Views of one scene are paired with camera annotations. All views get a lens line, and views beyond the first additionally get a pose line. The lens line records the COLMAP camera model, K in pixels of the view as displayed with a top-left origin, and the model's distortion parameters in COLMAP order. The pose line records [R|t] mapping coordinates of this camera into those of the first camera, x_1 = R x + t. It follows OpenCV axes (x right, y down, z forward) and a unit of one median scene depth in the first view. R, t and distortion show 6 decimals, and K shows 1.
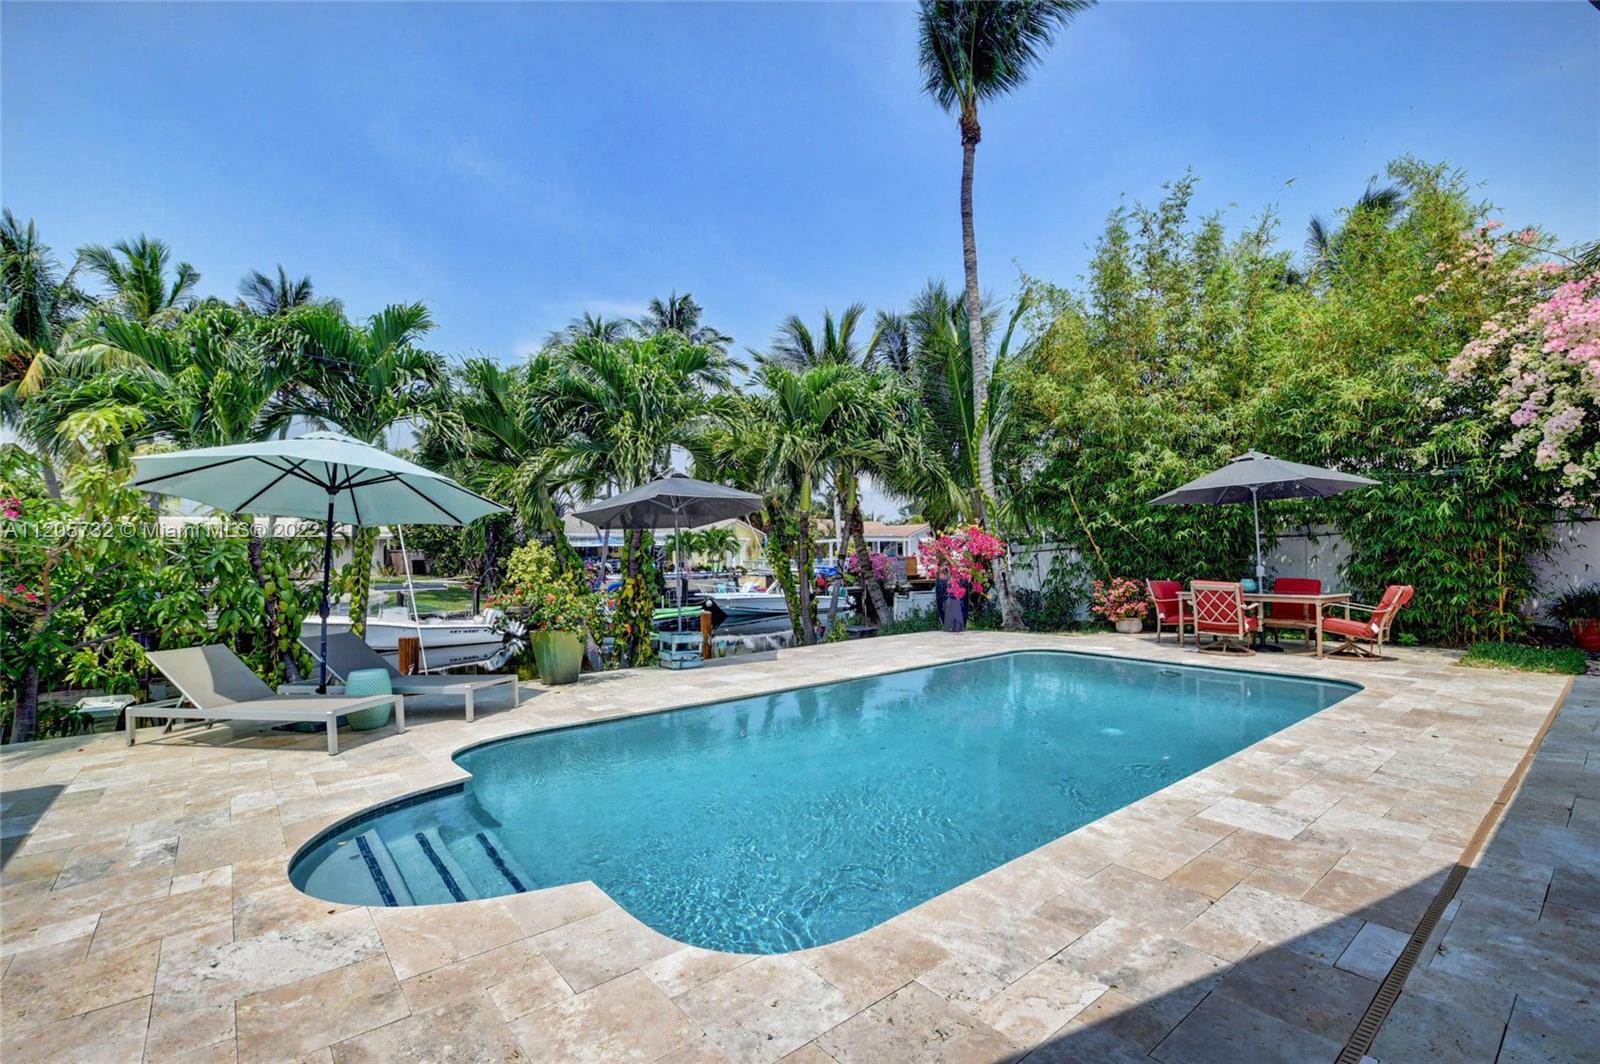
lens RADIAL K [[715.5, 0, 805.4], [0, 715.5, 523.3], [0, 0, 1]] dist [0.001645, -0.014954]
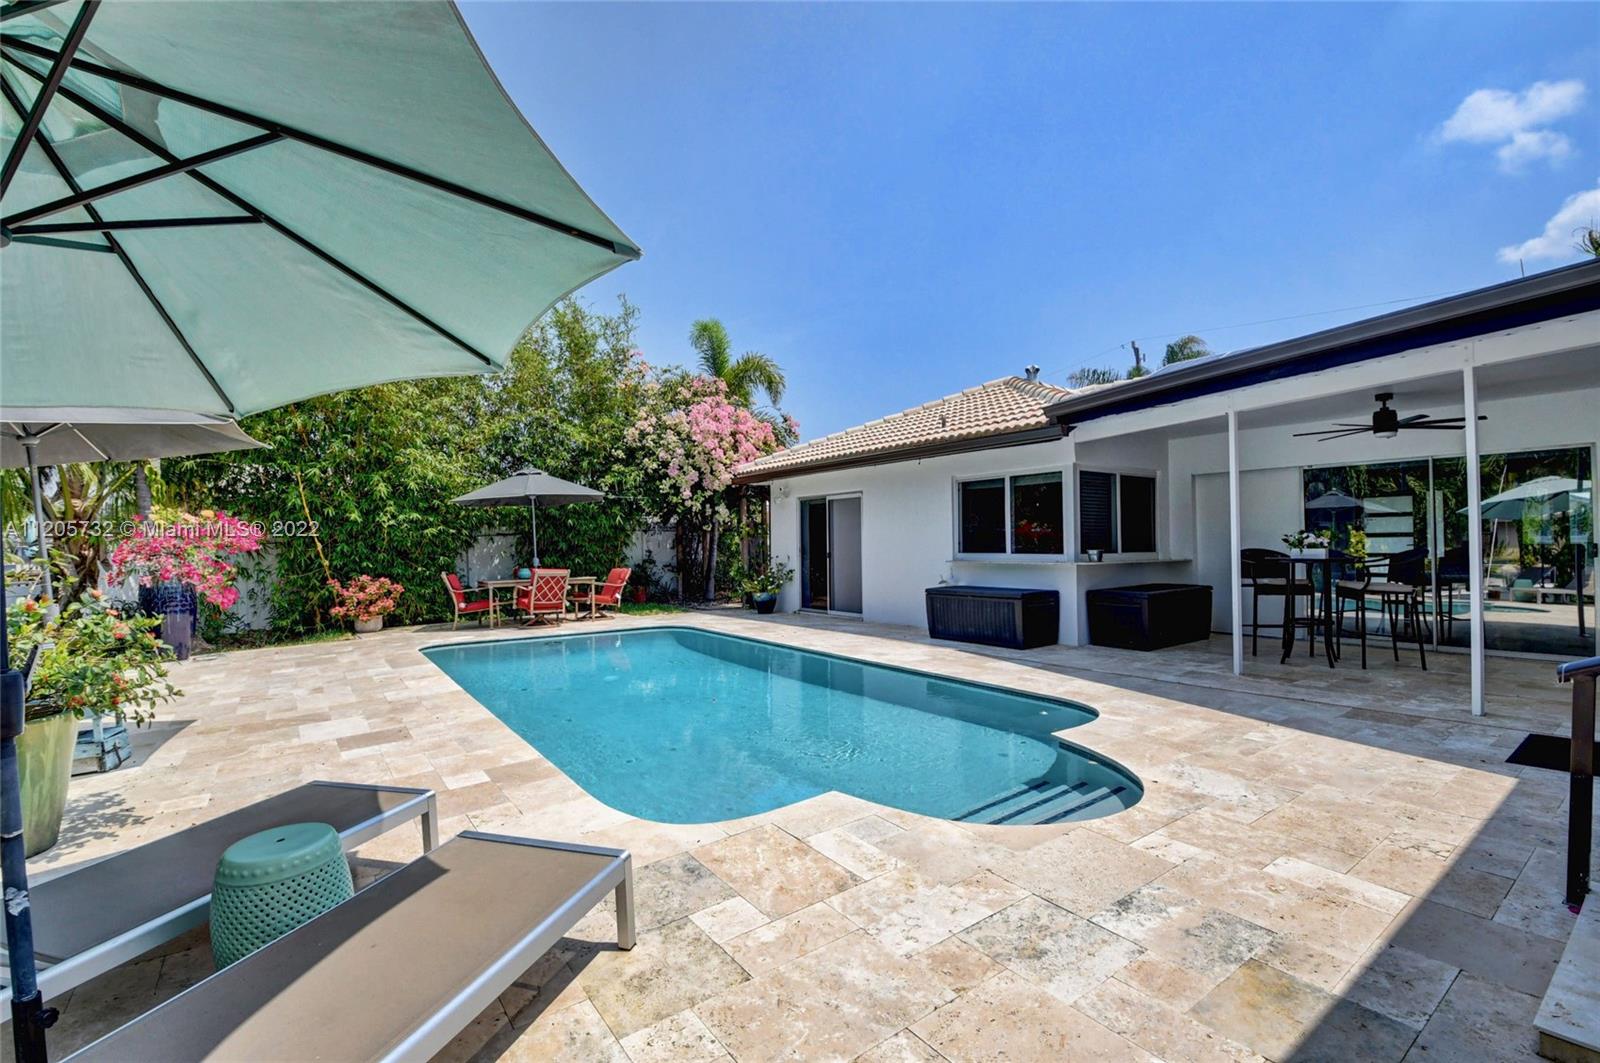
lens RADIAL K [[715.5, 0, 799.6], [0, 715.5, 540.1], [0, 0, 1]] dist [0.001645, -0.014954]
pose [[0.038826, 0.024514, 0.998945, -0.643709], [-0.025868, 0.999389, -0.023520, 0.047937], [-0.998911, -0.024928, 0.039437, 0.514315]]
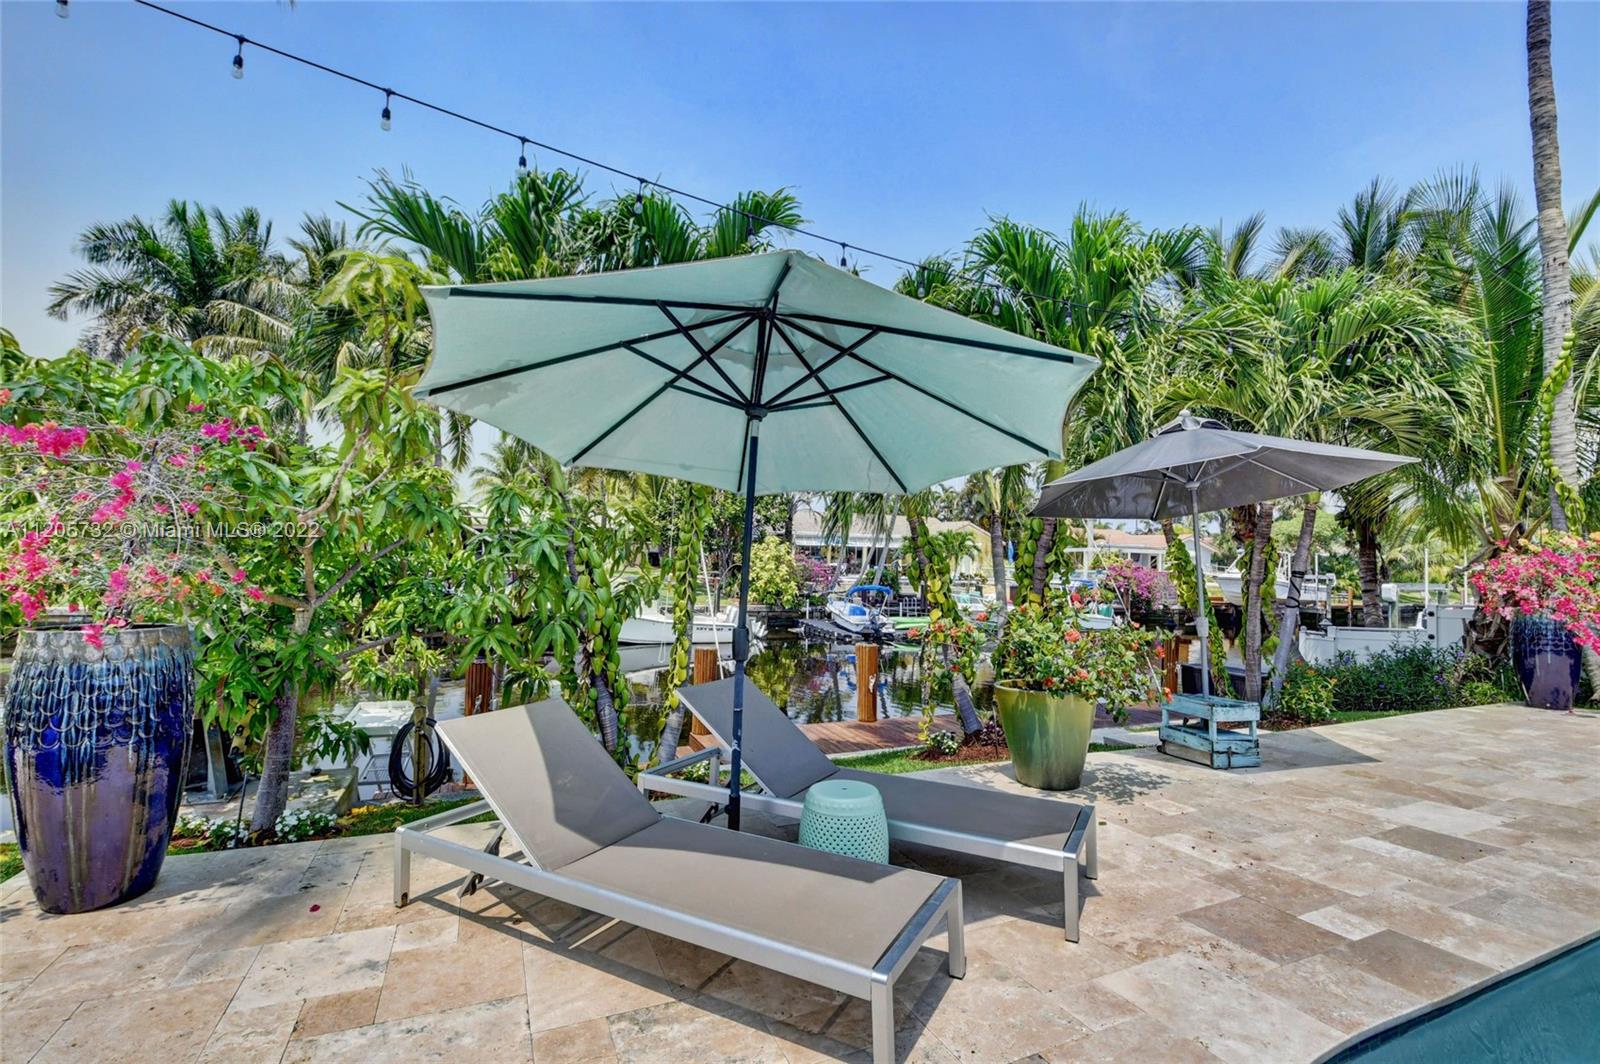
lens RADIAL K [[715.5, 0, 803.9], [0, 715.5, 521.1], [0, 0, 1]] dist [0.001645, -0.014954]
pose [[0.964605, 0.030866, -0.261886, -0.354009], [-0.033006, 0.999448, -0.003776, 0.023645], [0.261625, 0.012287, 0.965092, 0.369833]]
